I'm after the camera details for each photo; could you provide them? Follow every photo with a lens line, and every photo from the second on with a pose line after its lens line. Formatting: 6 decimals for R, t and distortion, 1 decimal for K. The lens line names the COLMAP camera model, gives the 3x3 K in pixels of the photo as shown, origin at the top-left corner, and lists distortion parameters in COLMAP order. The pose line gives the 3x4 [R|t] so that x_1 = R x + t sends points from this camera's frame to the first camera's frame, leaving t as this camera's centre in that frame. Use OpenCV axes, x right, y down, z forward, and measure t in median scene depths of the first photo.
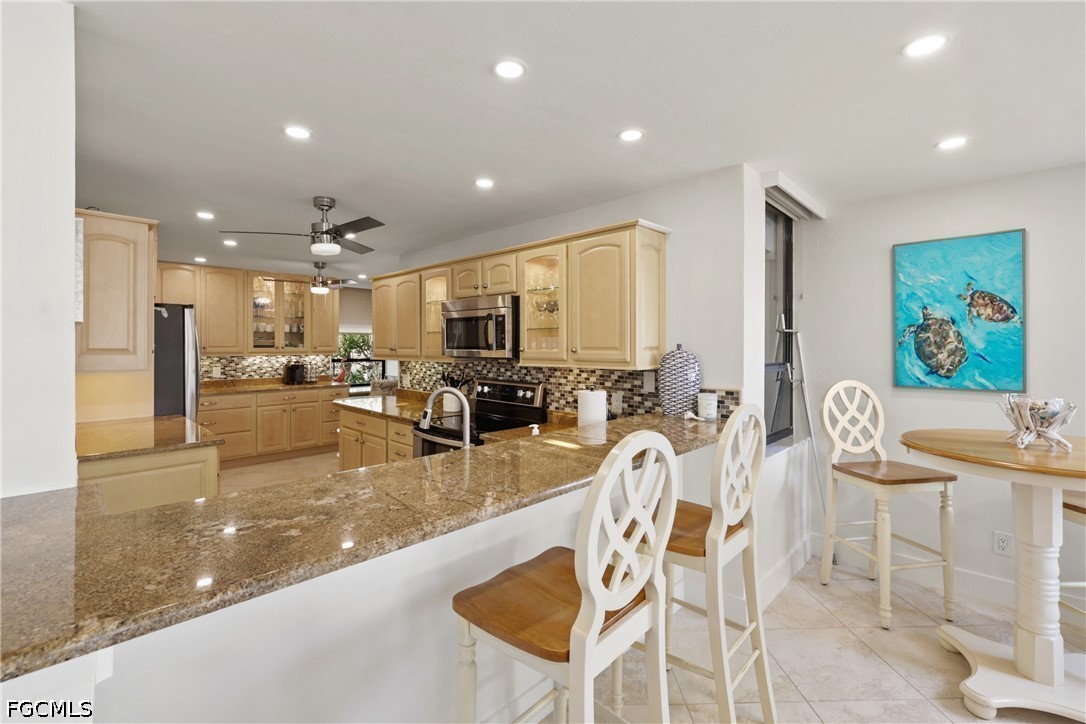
lens RADIAL K [[471.9, 0, 543.4], [0, 471.9, 344.4], [0, 0, 1]] dist [0.000080, -0.000205]
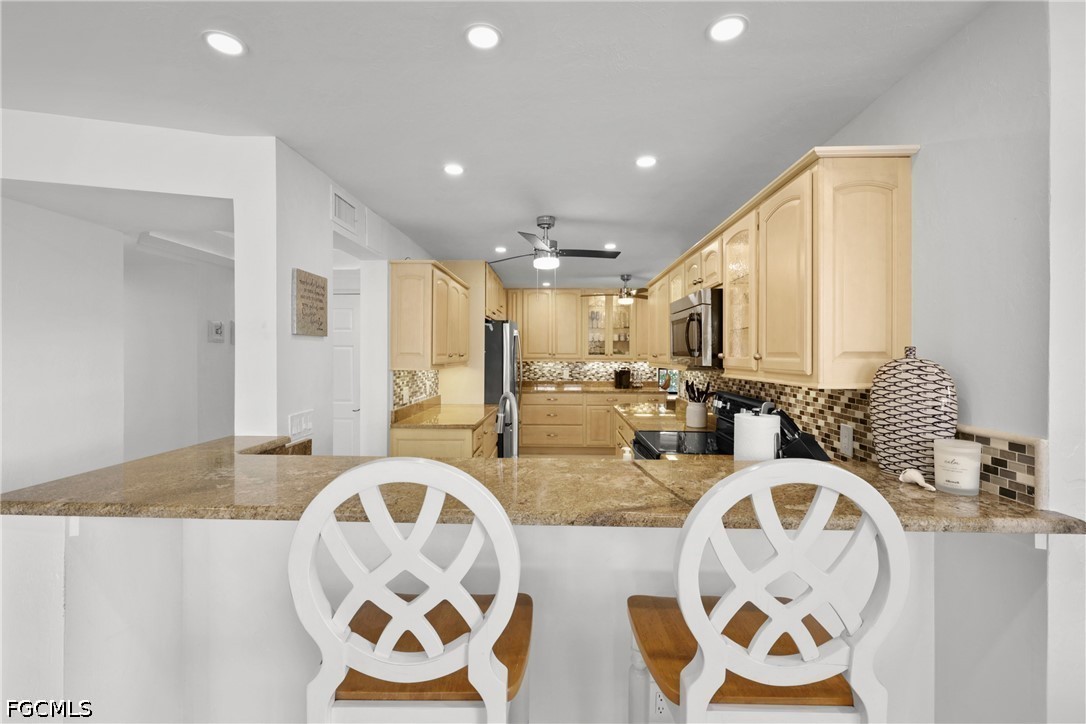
lens RADIAL K [[471.9, 0, 540.8], [0, 471.9, 353.4], [0, 0, 1]] dist [0.000080, -0.000205]
pose [[0.671657, 0.003141, -0.740856, 0.284497], [-0.004139, 0.999991, 0.000487, 0.006048], [0.740851, 0.002739, 0.671664, 0.209330]]
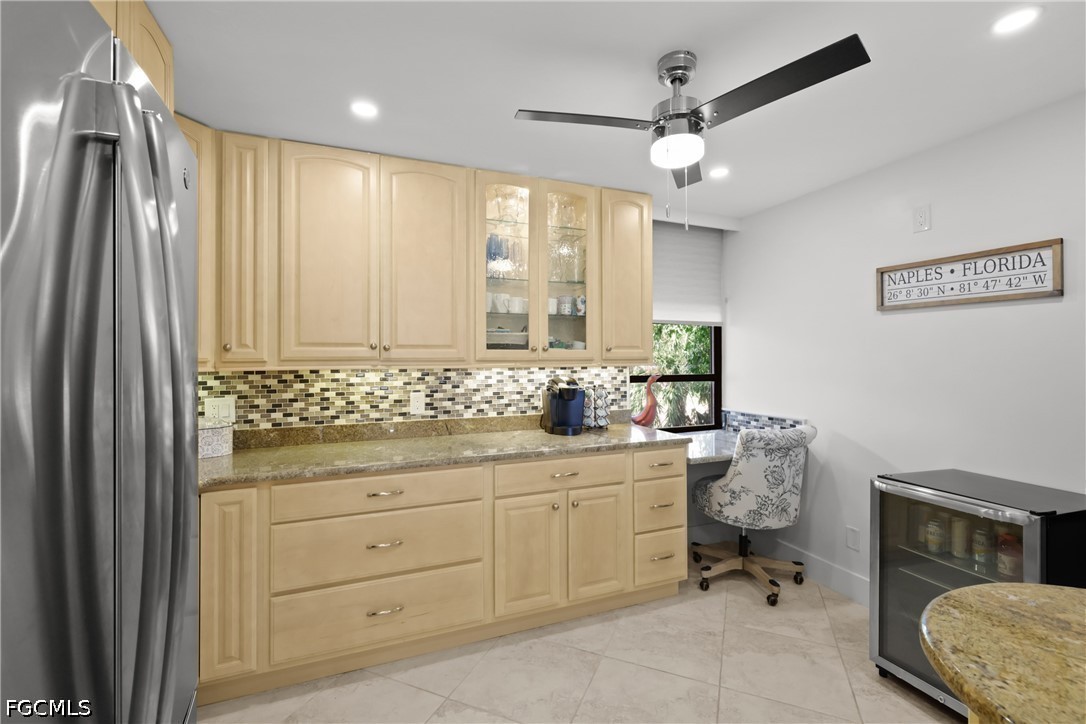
lens RADIAL K [[471.9, 0, 562.3], [0, 471.9, 350.5], [0, 0, 1]] dist [0.000080, -0.000205]
pose [[0.925841, -0.005509, -0.377872, -0.640458], [0.000967, 0.999925, -0.012207, 0.021895], [0.377911, 0.010937, 0.925777, 1.036315]]
